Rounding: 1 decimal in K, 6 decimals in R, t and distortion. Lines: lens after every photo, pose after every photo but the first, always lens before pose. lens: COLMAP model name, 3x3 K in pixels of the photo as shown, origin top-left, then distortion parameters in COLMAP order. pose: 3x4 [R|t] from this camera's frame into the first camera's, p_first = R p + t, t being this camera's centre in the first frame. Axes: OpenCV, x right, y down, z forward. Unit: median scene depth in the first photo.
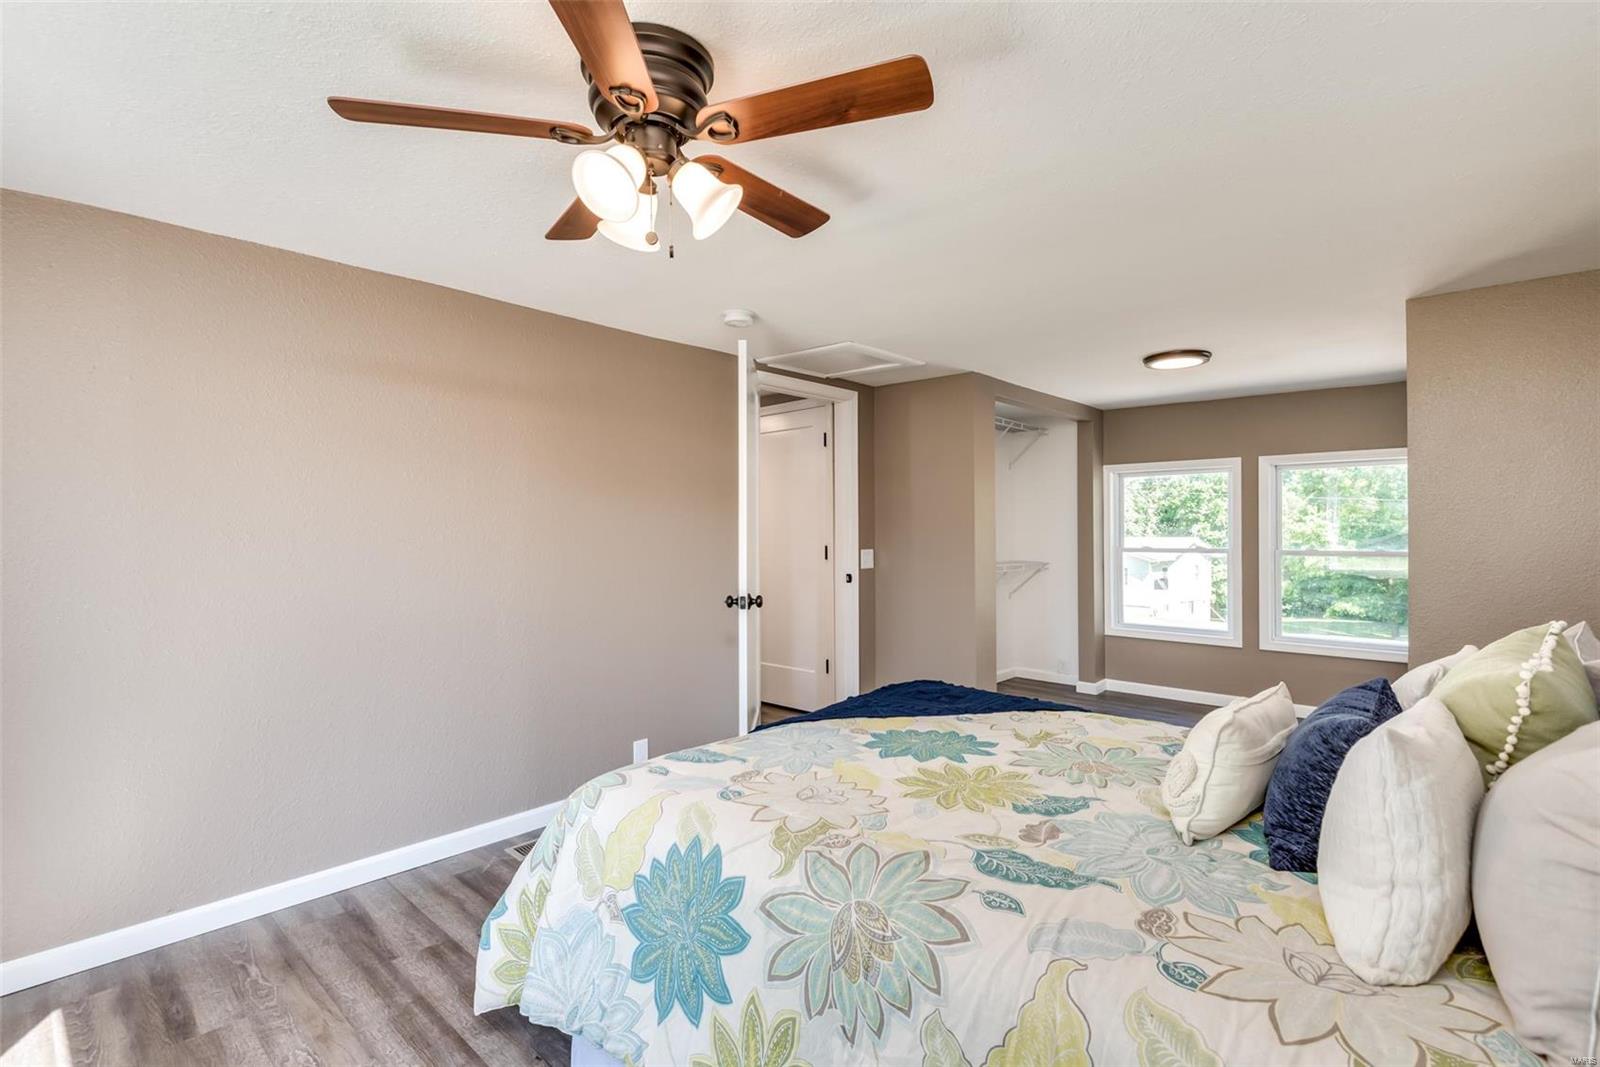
lens RADIAL K [[732.4, 0, 801.4], [0, 732.4, 528.5], [0, 0, 1]] dist [-0.000345, -0.000121]
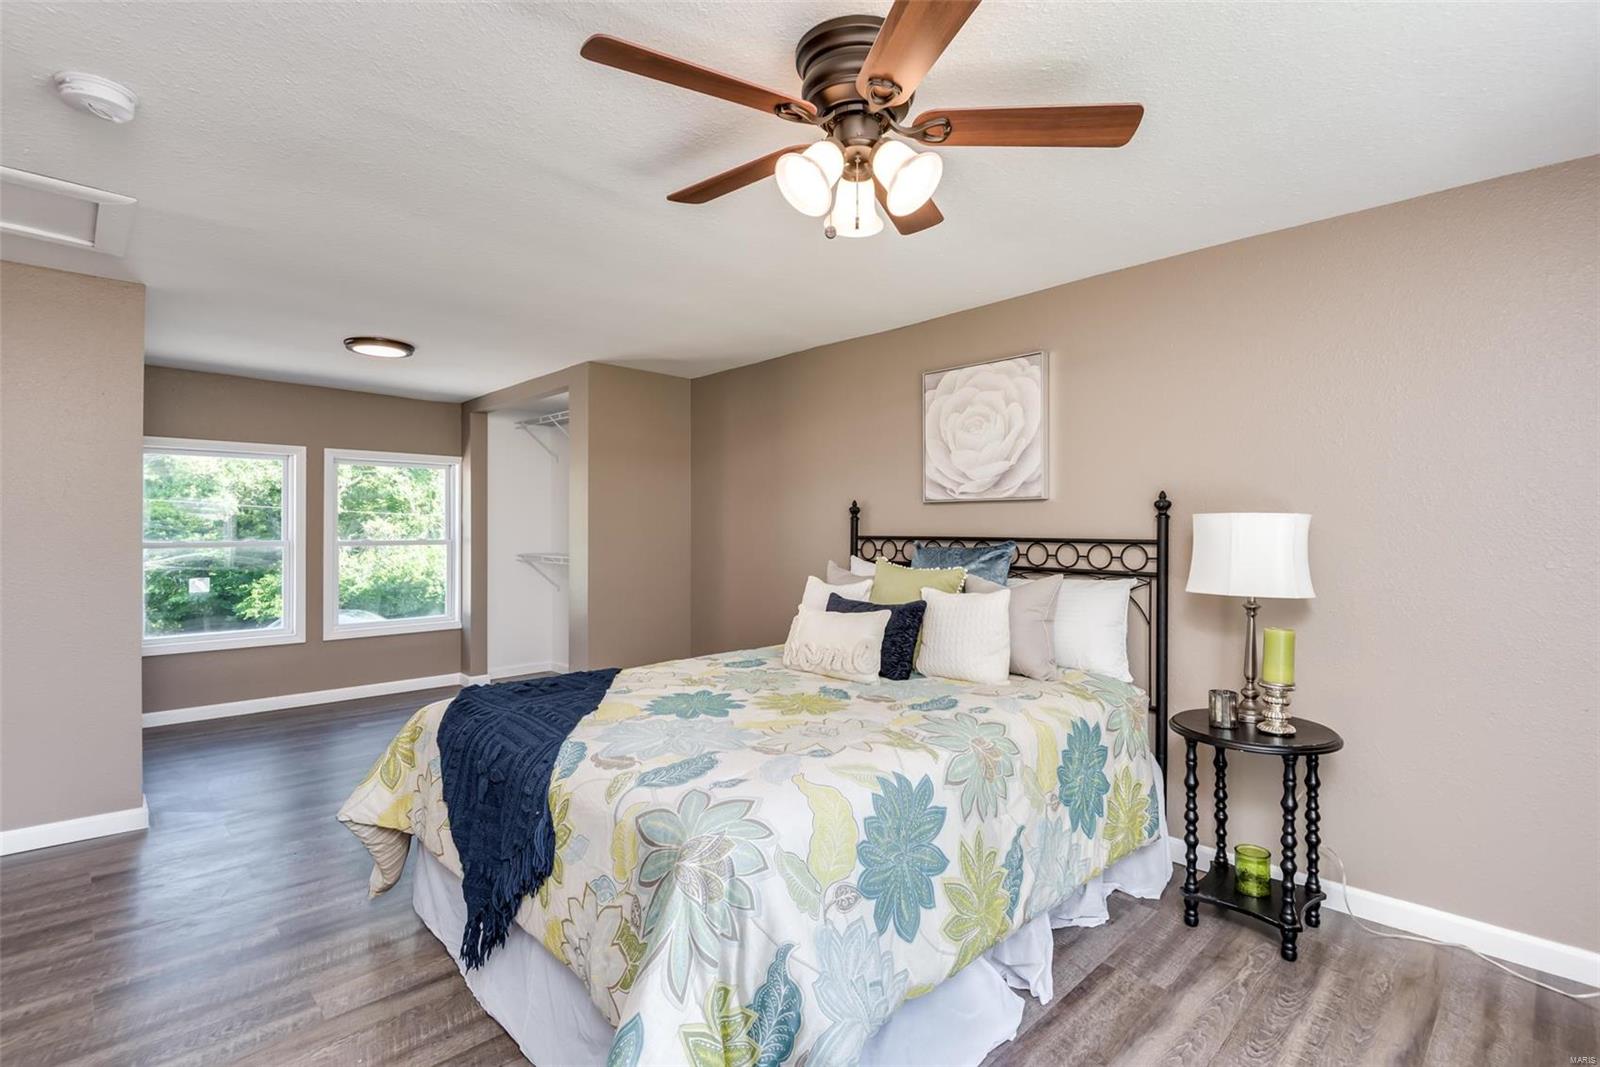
lens RADIAL K [[764.2, 0, 788.4], [0, 764.2, 525.6], [0, 0, 1]] dist [-0.000575, -0.000688]
pose [[0.068352, 0.000544, 0.997661, -1.059615], [0.000935, 0.999999, -0.000609, 0.026372], [-0.997661, 0.000974, 0.068351, 0.844594]]
